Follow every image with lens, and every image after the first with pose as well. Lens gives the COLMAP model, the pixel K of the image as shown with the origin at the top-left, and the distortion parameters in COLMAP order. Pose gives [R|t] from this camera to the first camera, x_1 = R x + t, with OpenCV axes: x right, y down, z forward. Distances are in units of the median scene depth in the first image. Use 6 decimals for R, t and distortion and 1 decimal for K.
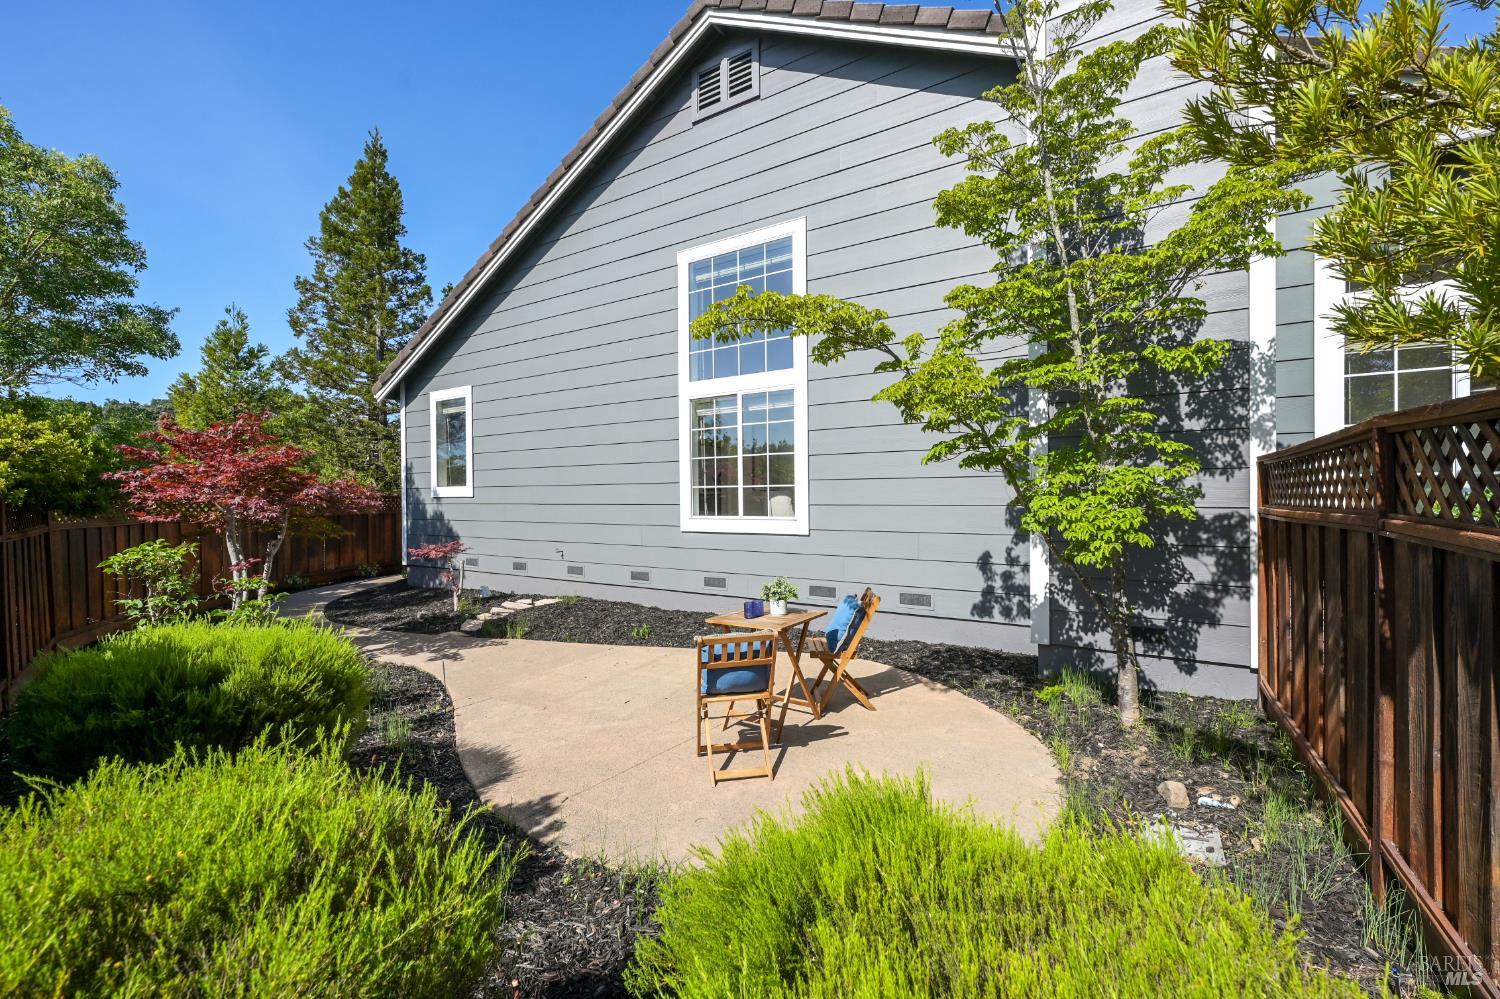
lens RADIAL K [[615.6, 0, 753.4], [0, 615.6, 499.0], [0, 0, 1]] dist [-0.000165, 0.000095]
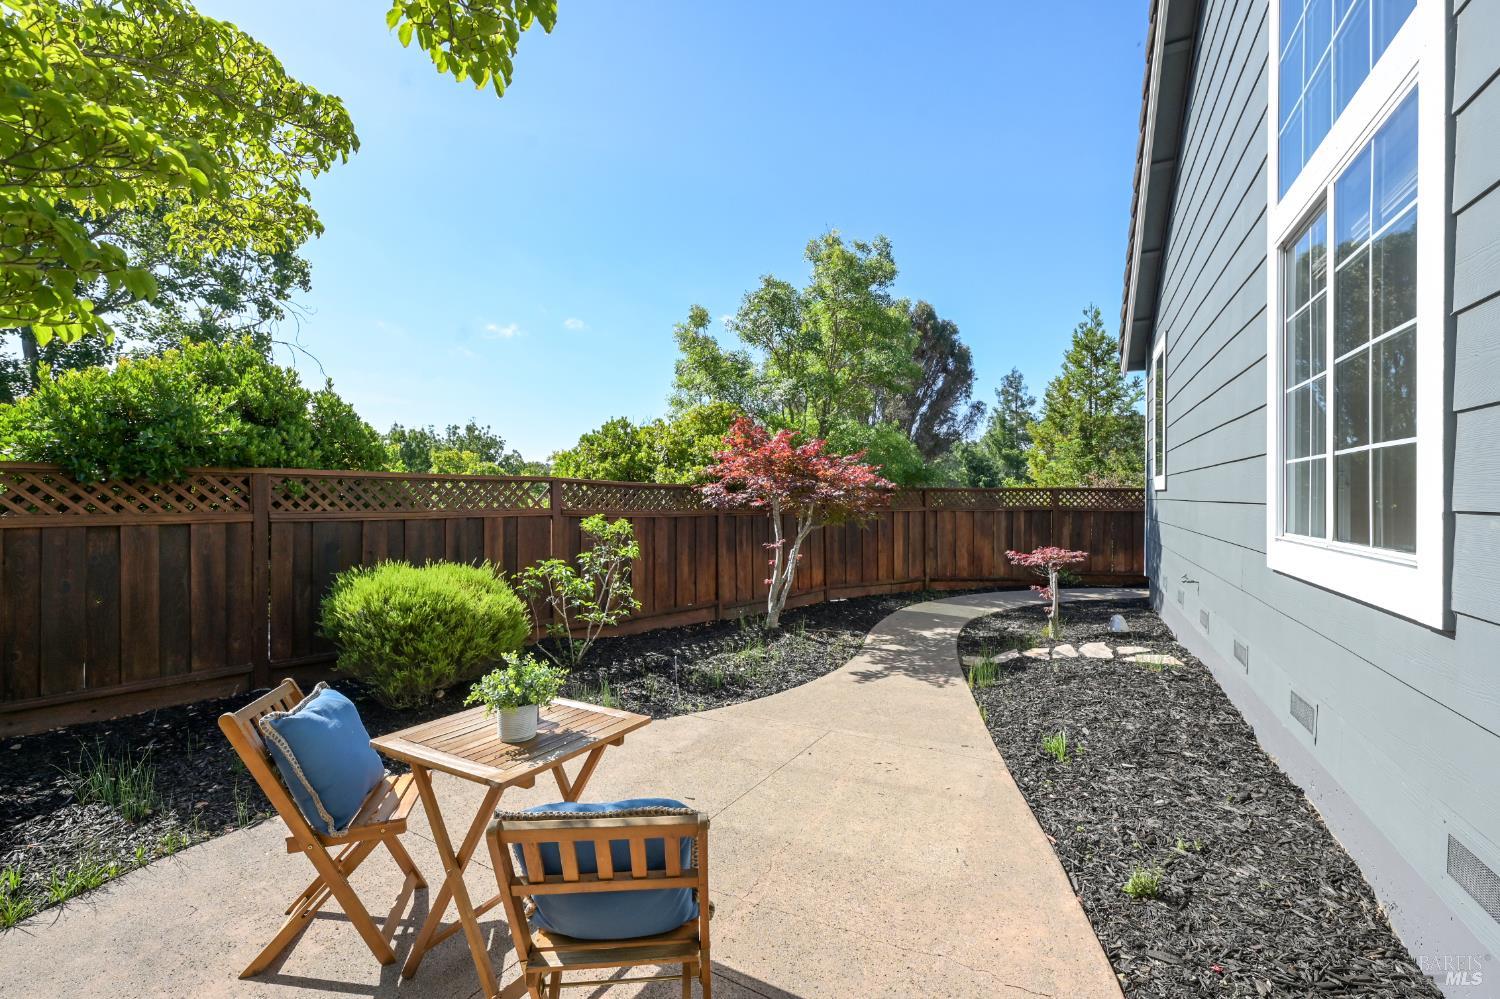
lens RADIAL K [[615.6, 0, 753.4], [0, 615.6, 499.0], [0, 0, 1]] dist [-0.000165, 0.000095]
pose [[0.082575, 0.012196, -0.996510, 0.376630], [-0.000246, 0.999925, 0.012217, 0.001773], [0.996585, -0.000763, 0.082571, 0.846440]]
